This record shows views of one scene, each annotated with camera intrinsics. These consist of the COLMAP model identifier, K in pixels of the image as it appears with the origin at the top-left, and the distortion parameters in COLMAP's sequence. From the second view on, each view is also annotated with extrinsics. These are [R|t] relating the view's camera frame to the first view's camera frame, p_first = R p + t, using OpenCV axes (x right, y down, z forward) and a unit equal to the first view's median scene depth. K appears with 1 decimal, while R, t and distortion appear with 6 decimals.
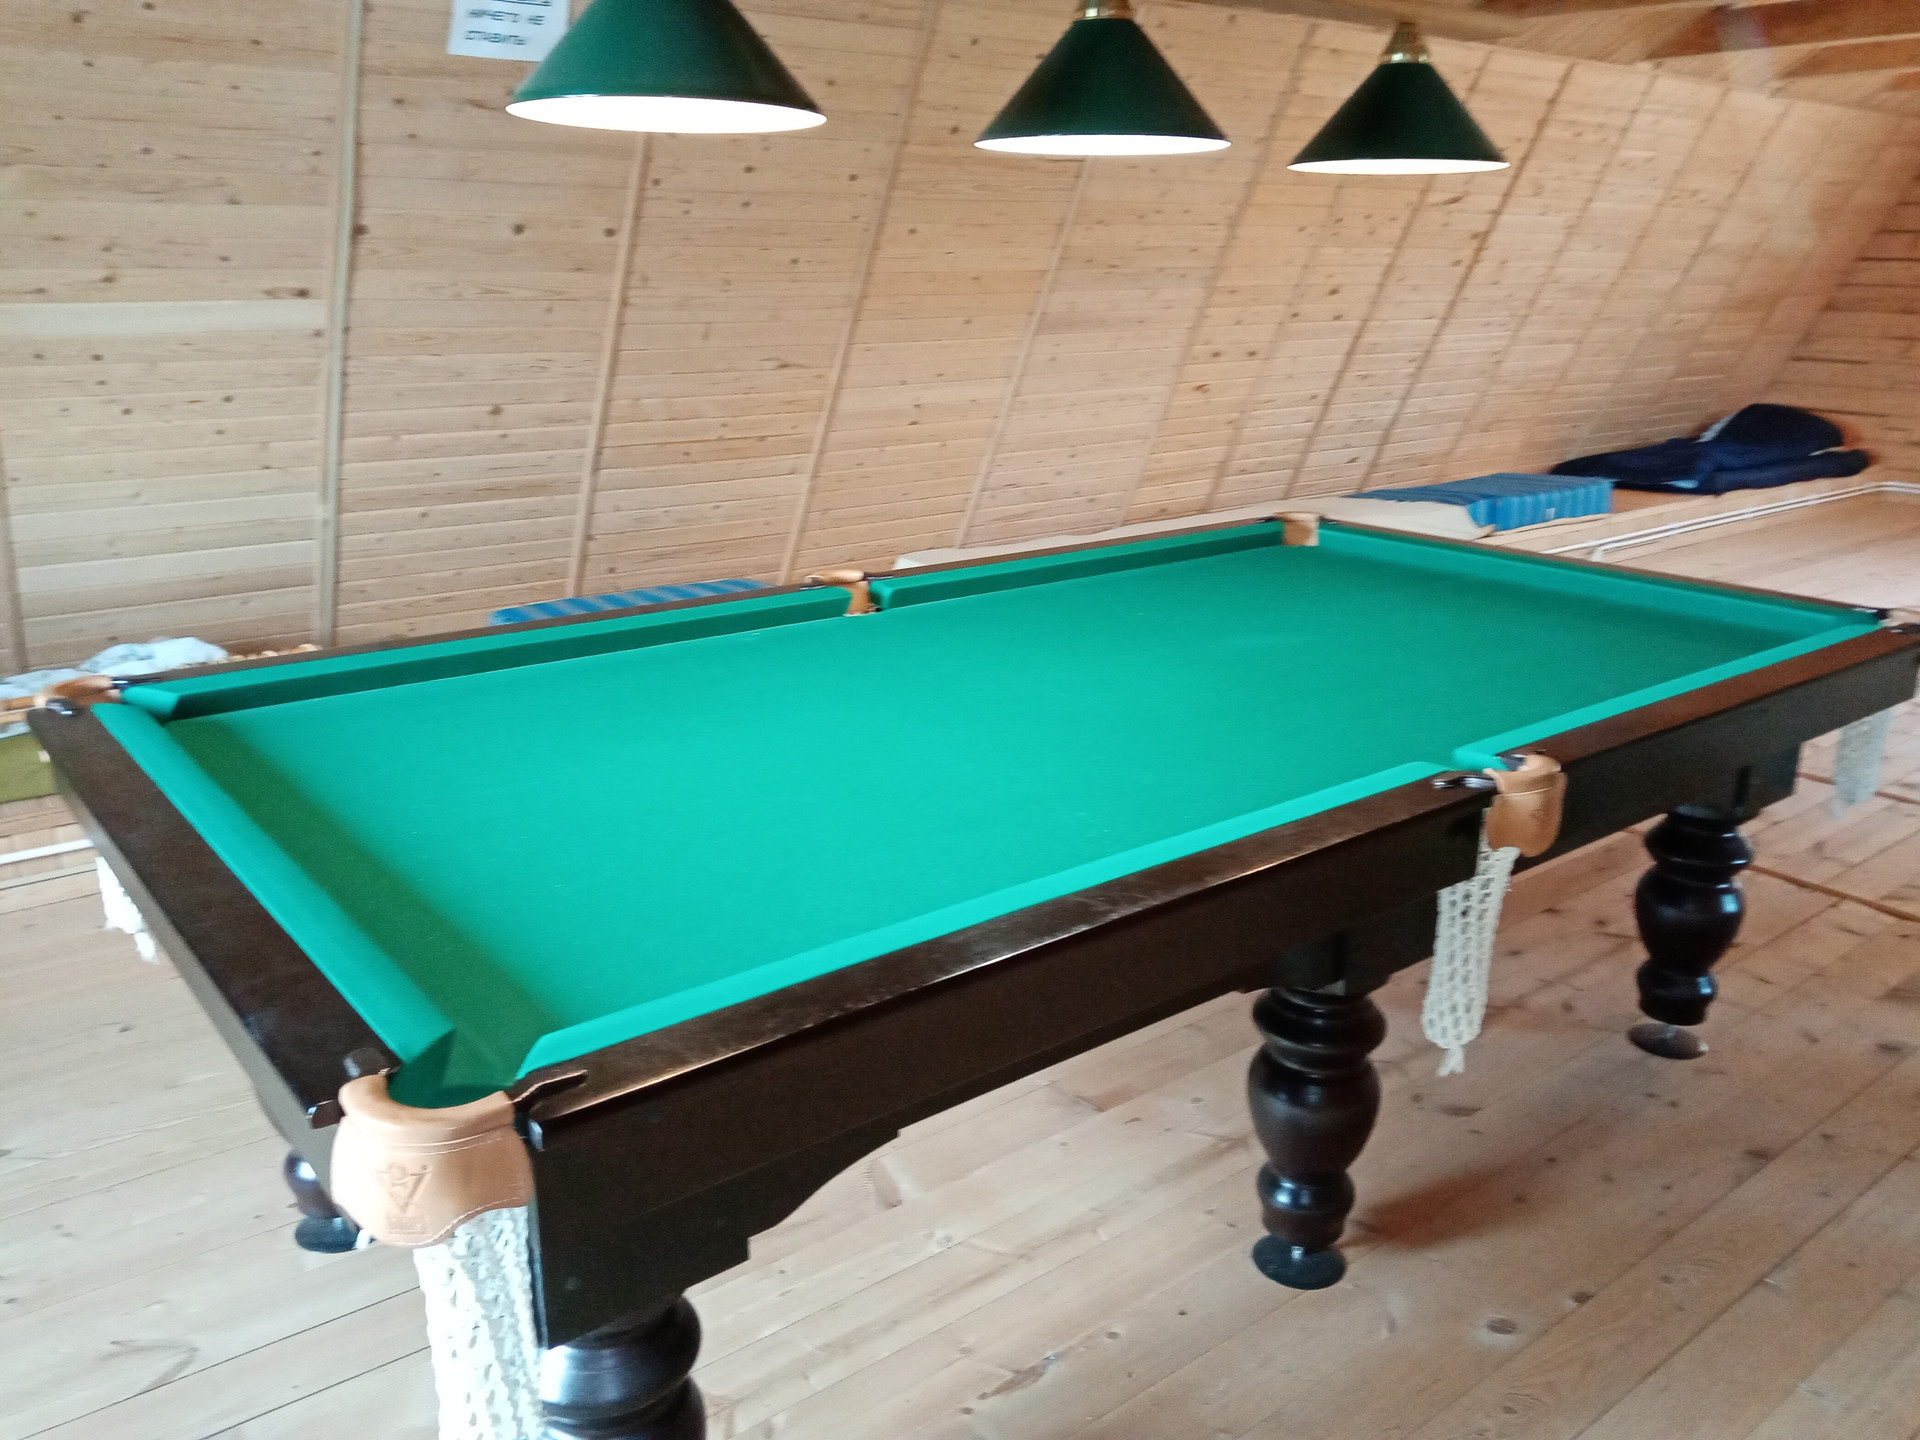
lens RADIAL K [[1515.1, 0, 977.8], [0, 1515.1, 713.3], [0, 0, 1]] dist [0.049353, -0.083784]
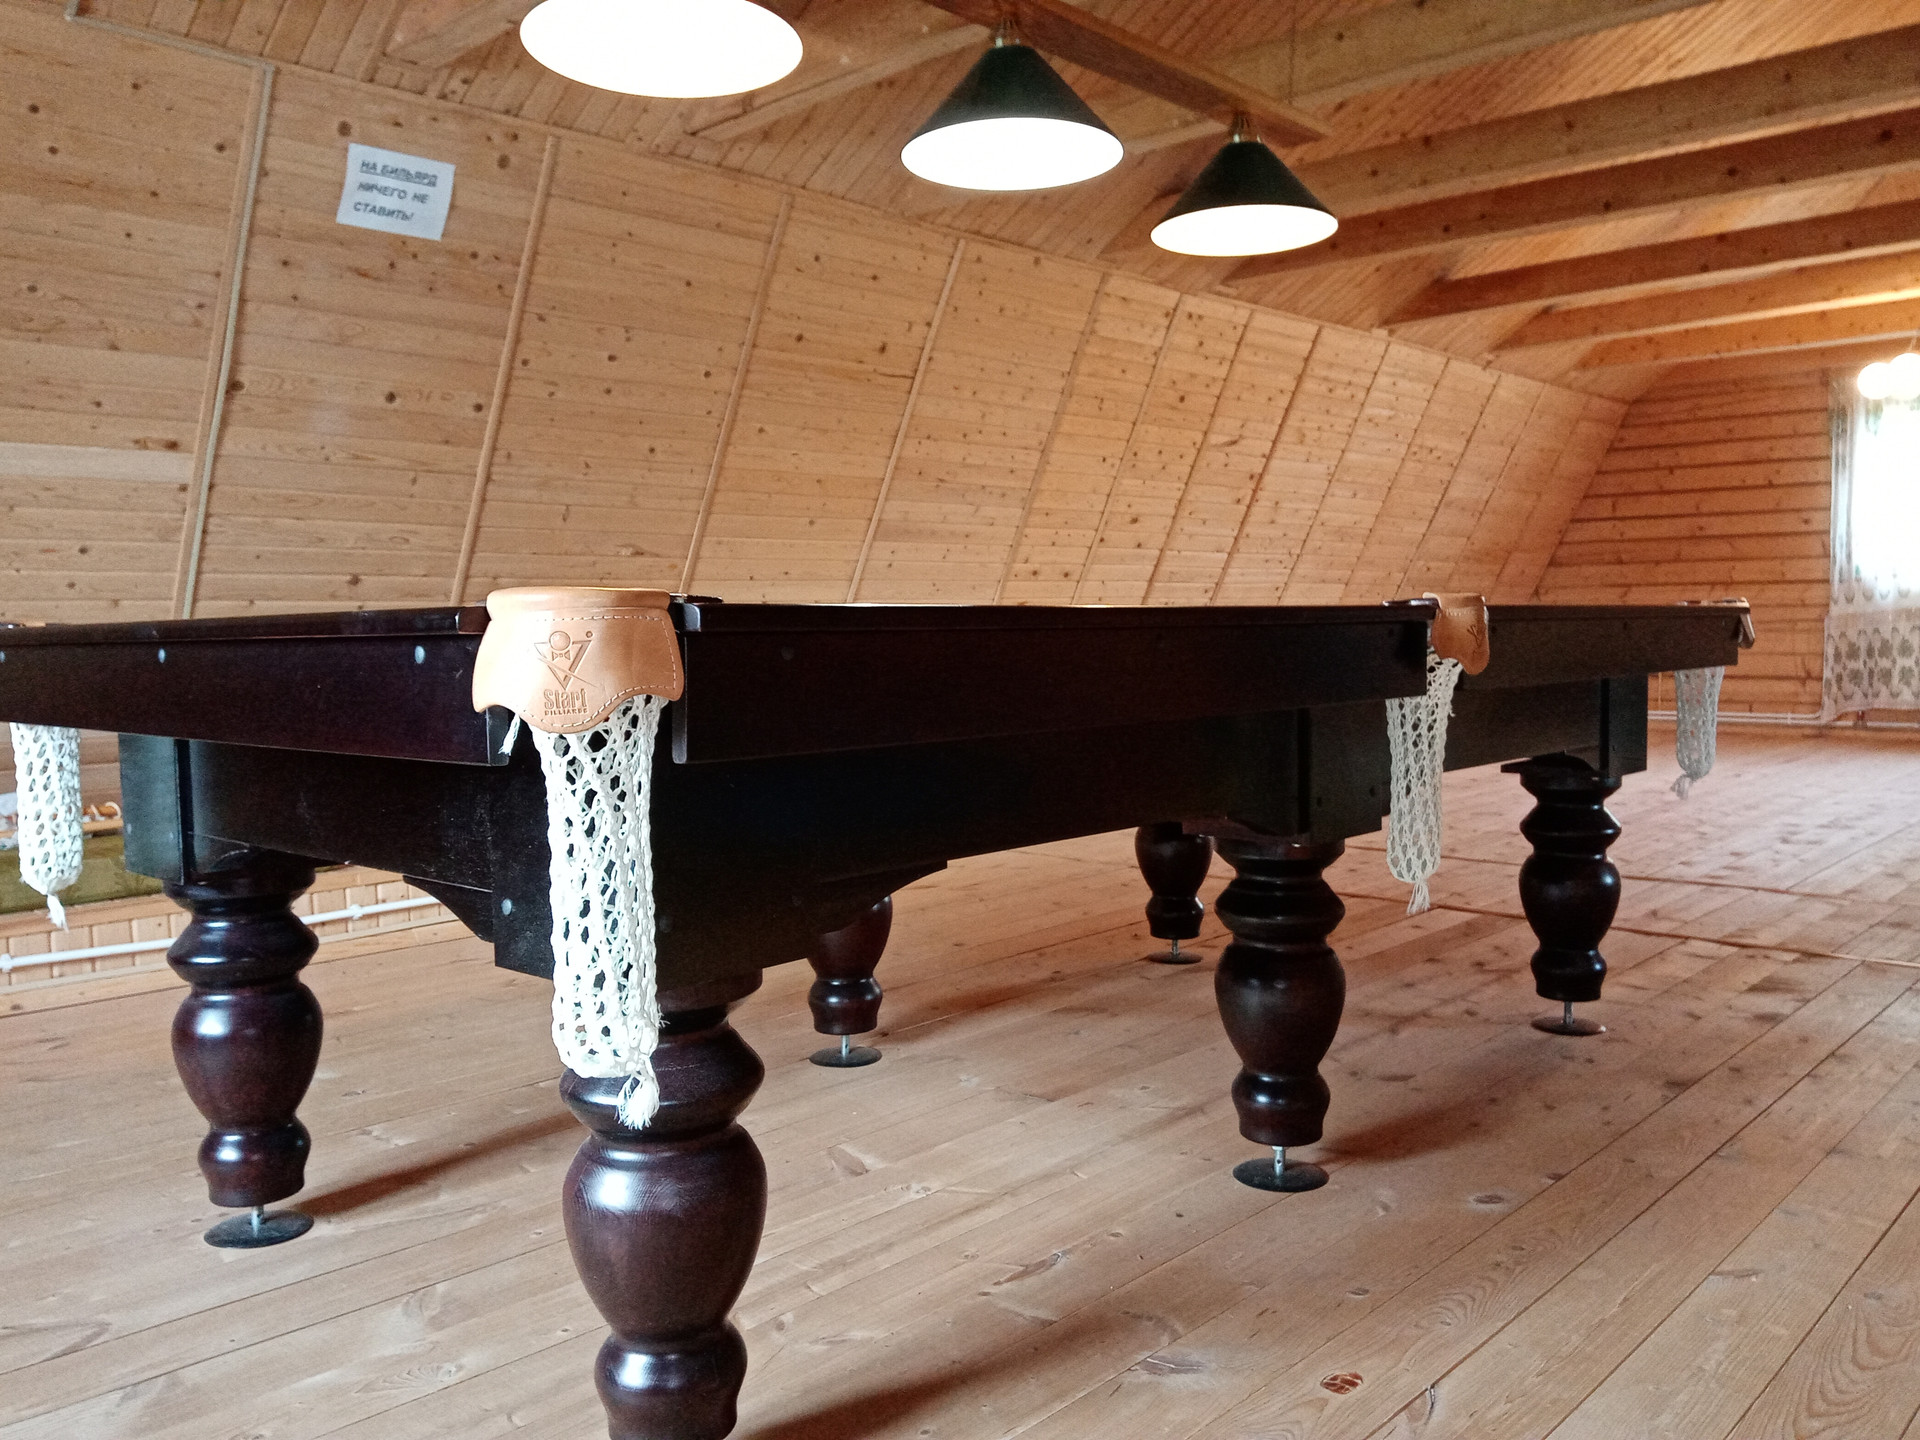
lens RADIAL K [[1515.1, 0, 972.5], [0, 1515.1, 719.9], [0, 0, 1]] dist [0.049353, -0.083784]
pose [[0.988882, -0.032857, 0.145024, -0.066899], [0.065708, 0.971454, -0.227948, 0.155464], [-0.133395, 0.234943, 0.962812, 0.001043]]
